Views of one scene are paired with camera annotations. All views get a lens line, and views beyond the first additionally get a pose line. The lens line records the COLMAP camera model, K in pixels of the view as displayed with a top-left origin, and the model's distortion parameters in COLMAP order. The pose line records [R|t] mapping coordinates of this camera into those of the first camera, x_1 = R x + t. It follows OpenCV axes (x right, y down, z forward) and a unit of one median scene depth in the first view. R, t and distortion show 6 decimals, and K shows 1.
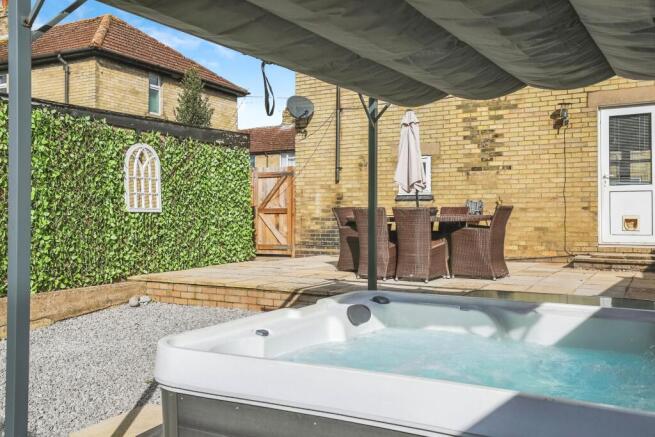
lens RADIAL K [[596.9, 0, 327.6], [0, 596.9, 216.7], [0, 0, 1]] dist [0.015811, 0.000000]
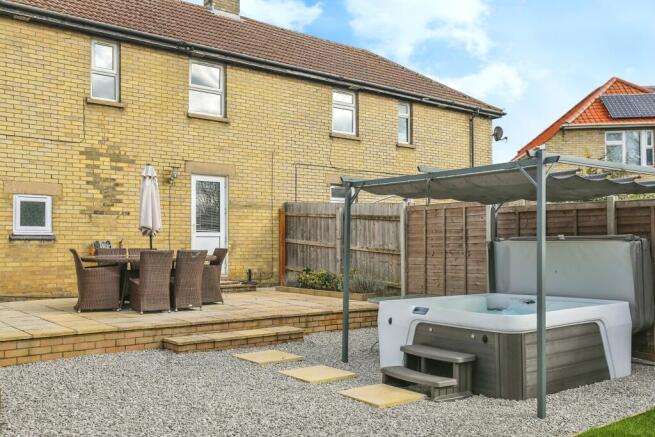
lens RADIAL K [[662.3, 0, 327.7], [0, 662.3, 220.1], [0, 0, 1]] dist [0.007772, 0.000000]
pose [[0.340800, 0.039762, 0.939295, -0.754630], [0.005101, 0.999012, -0.044141, -0.010935], [-0.940122, 0.019835, 0.340260, 0.197998]]
